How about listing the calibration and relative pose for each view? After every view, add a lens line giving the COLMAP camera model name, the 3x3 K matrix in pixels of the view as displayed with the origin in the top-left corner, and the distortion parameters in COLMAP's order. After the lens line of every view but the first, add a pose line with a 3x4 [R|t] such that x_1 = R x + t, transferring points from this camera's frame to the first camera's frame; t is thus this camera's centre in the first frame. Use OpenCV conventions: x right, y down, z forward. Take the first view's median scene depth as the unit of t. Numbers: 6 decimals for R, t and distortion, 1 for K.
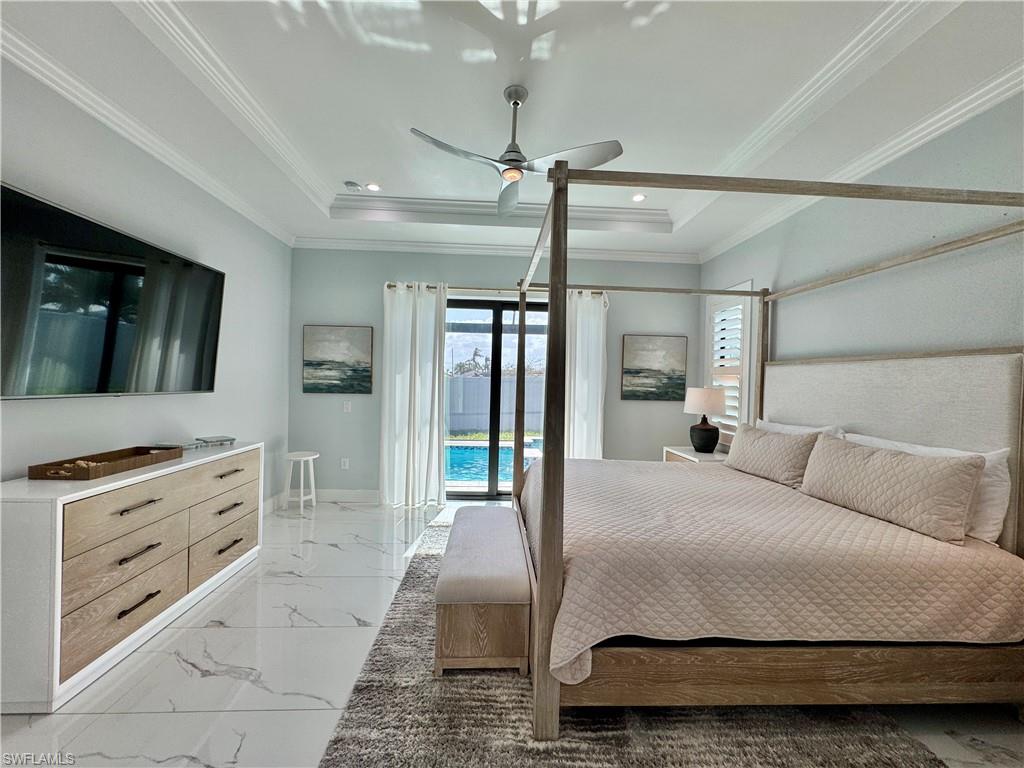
lens RADIAL K [[409.2, 0, 510.8], [0, 409.2, 383.3], [0, 0, 1]] dist [-0.005336, 0.001016]
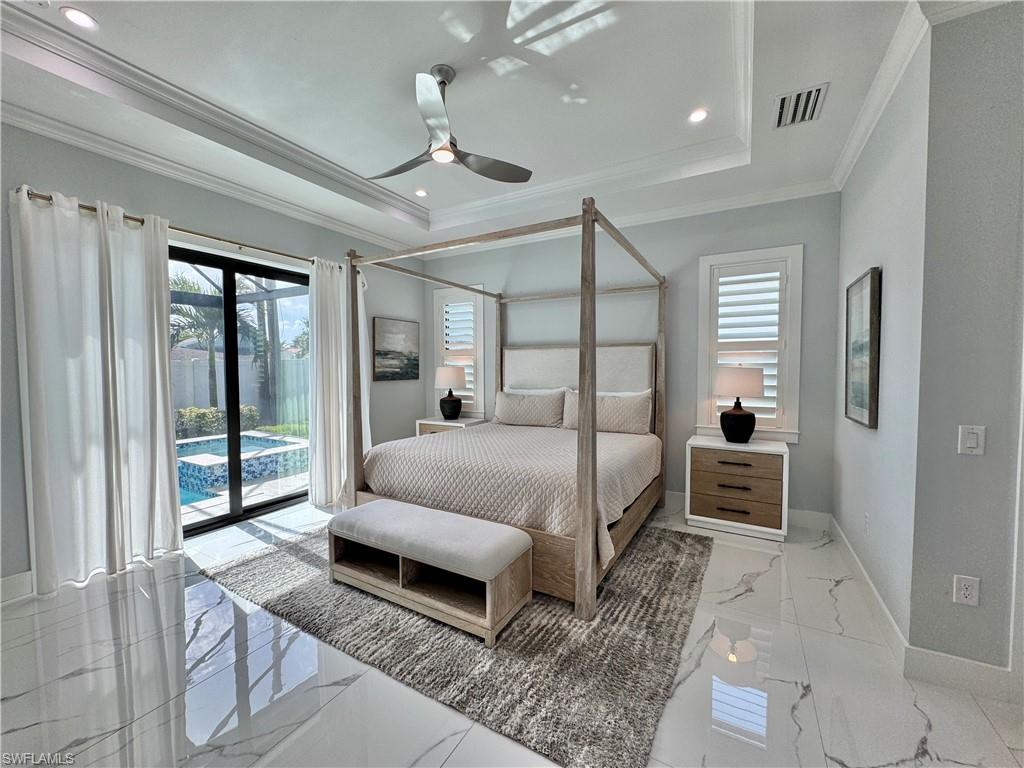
lens RADIAL K [[409.2, 0, 511.4], [0, 409.2, 382.6], [0, 0, 1]] dist [-0.005336, 0.001016]
pose [[0.536648, -0.059754, 0.841688, -0.456639], [0.021542, 0.998135, 0.057126, -0.007728], [-0.843531, -0.012525, 0.536934, 0.185905]]
